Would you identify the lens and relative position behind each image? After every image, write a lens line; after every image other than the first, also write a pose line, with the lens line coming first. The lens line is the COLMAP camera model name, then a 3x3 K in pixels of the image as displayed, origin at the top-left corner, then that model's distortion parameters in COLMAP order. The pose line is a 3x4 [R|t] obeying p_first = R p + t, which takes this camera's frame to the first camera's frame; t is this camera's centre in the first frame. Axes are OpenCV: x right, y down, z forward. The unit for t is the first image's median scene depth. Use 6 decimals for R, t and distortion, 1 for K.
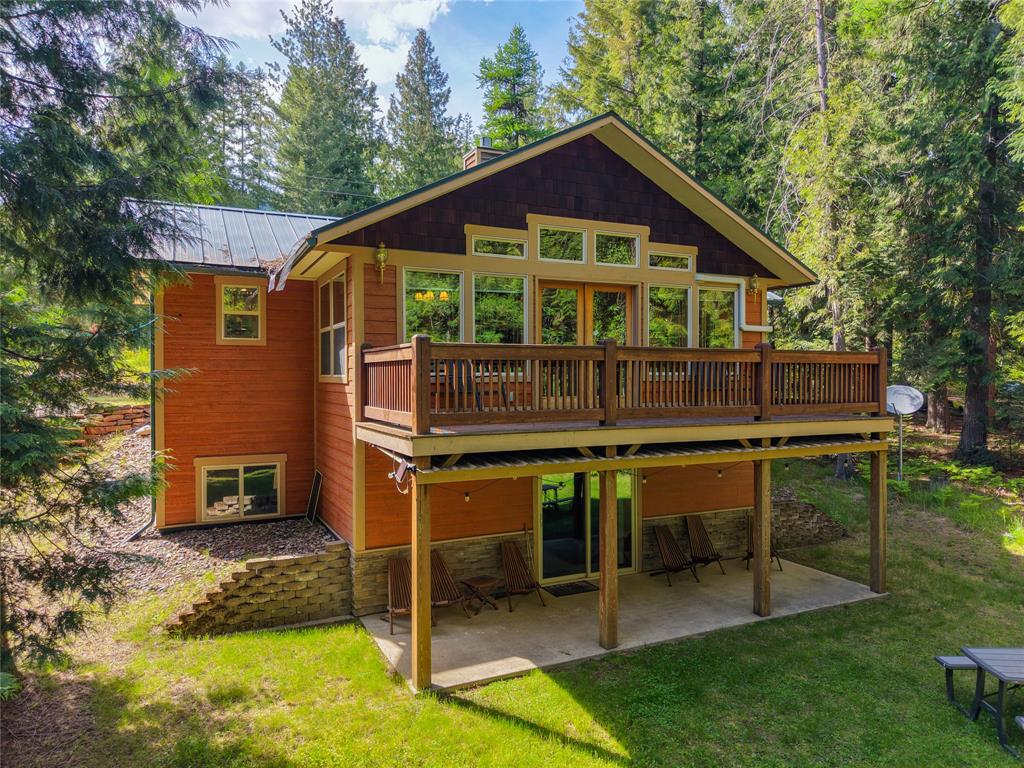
lens RADIAL K [[685.6, 0, 509.8], [0, 685.6, 383.2], [0, 0, 1]] dist [0.011734, -0.011780]
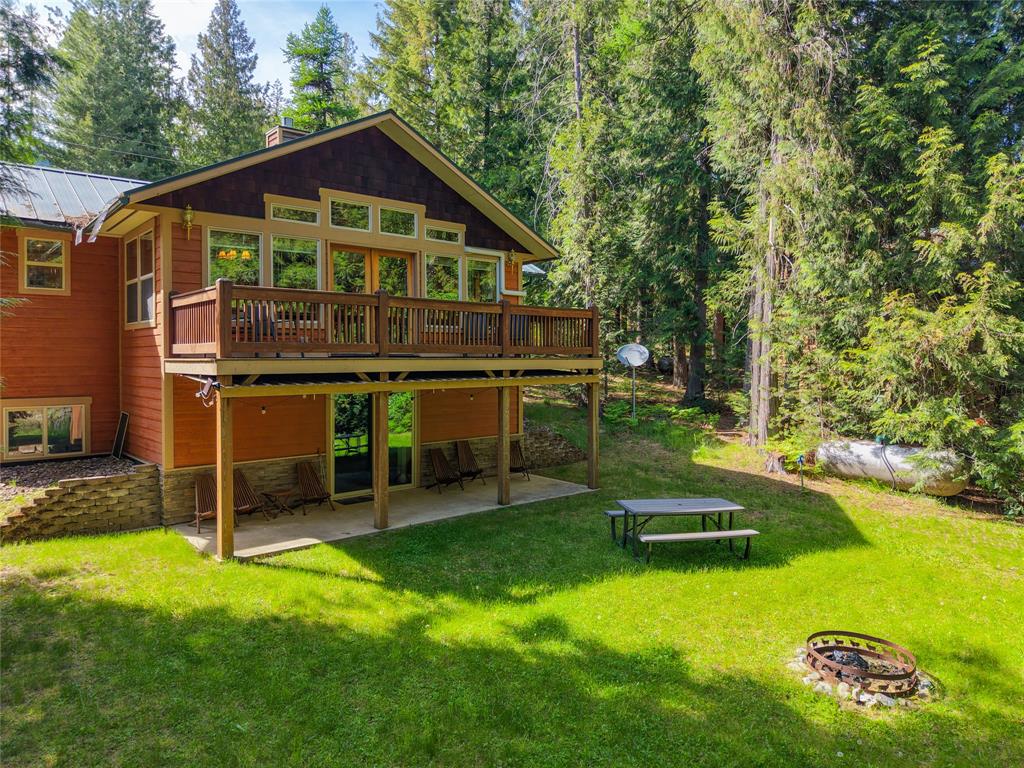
lens RADIAL K [[694.6, 0, 511.6], [0, 694.6, 367.2], [0, 0, 1]] dist [0.024110, -0.028542]
pose [[0.966957, -0.003537, 0.254917, 0.036256], [0.002727, 0.999990, 0.003529, 0.058010], [-0.254927, -0.002718, 0.966957, -0.246968]]
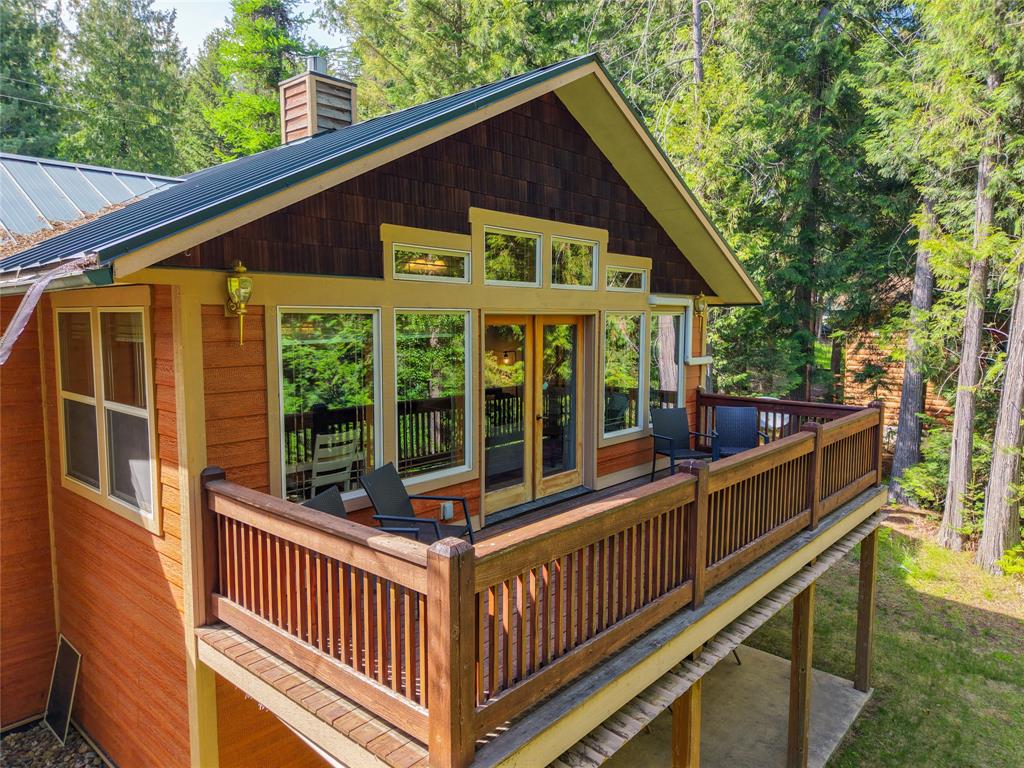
lens RADIAL K [[685.6, 0, 509.8], [0, 685.6, 383.2], [0, 0, 1]] dist [0.011734, -0.011780]
pose [[0.921190, -0.032772, 0.387731, -0.170797], [-0.000530, 0.996340, 0.085473, -0.136310], [-0.389113, -0.078942, 0.917801, 0.396383]]
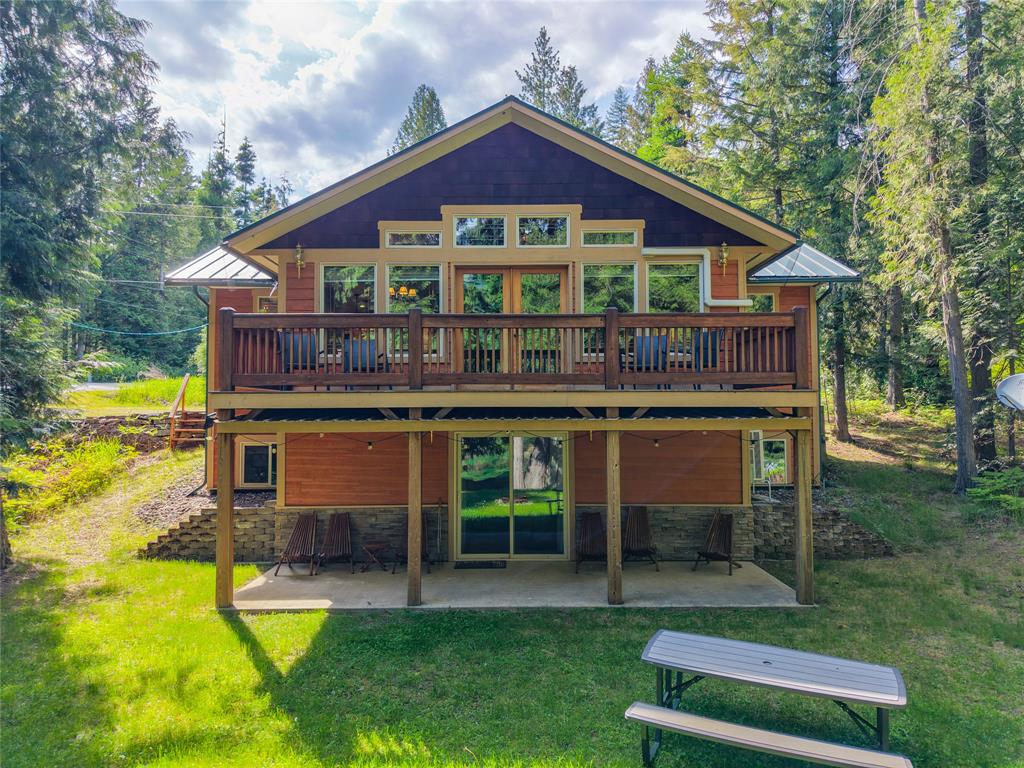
lens RADIAL K [[685.6, 0, 509.8], [0, 685.6, 383.2], [0, 0, 1]] dist [0.011734, -0.011780]
pose [[0.900745, -0.020271, -0.433874, 0.546786], [-0.002354, 0.998668, -0.051545, 0.079552], [0.434341, 0.047451, 0.899498, 0.091152]]
